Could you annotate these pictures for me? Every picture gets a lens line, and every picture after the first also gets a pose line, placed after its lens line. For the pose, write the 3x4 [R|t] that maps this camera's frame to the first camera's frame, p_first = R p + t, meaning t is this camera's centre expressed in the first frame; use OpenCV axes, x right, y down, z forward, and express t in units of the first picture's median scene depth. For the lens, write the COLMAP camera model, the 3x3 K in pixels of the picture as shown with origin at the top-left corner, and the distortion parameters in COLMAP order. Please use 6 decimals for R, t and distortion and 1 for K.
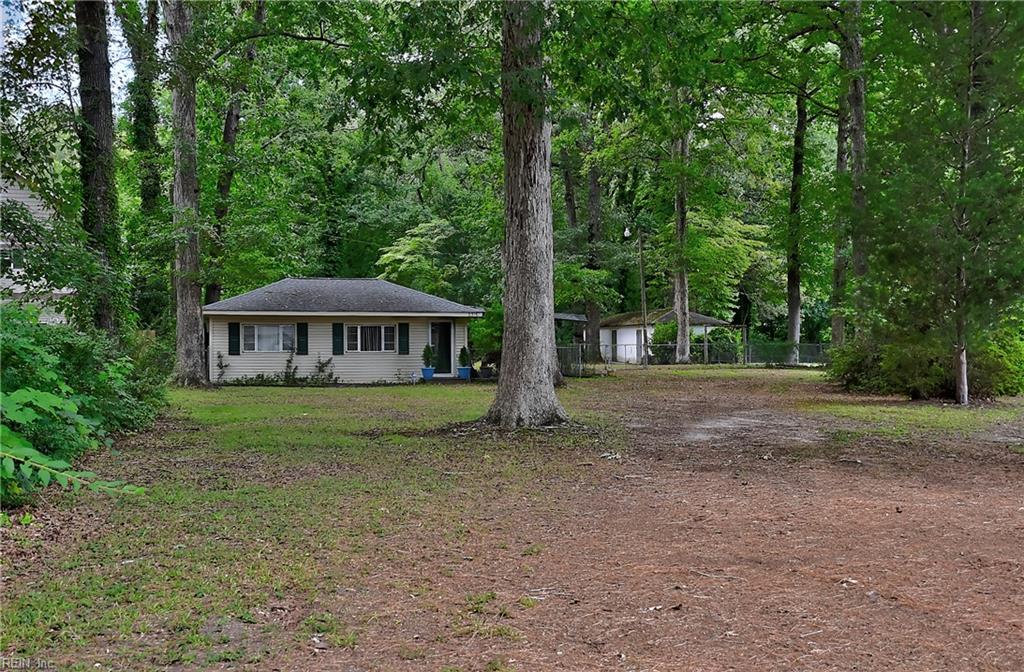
lens RADIAL K [[1181.2, 0, 512.0], [0, 1181.2, 336.0], [0, 0, 1]] dist [-0.265657, -0.000035]
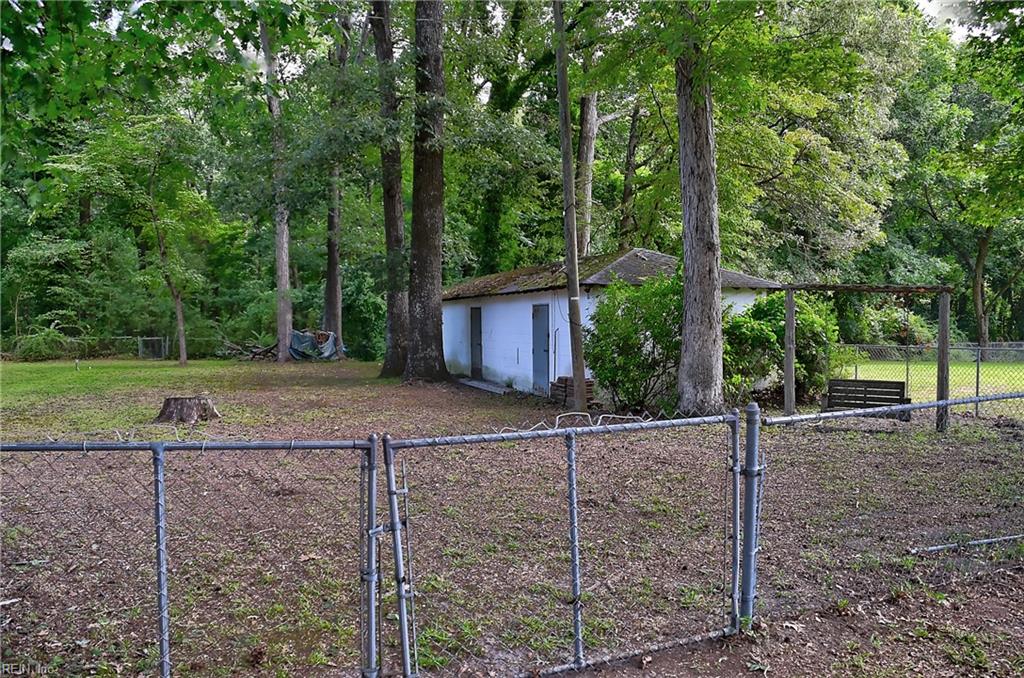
lens RADIAL K [[831.9, 0, 512.0], [0, 831.9, 339.0], [0, 0, 1]] dist [-0.069382, 0.004015]
pose [[0.992004, -0.004064, 0.126138, 0.101119], [0.001135, 0.999728, 0.023287, -0.001274], [-0.126198, -0.022958, 0.991739, 1.143866]]
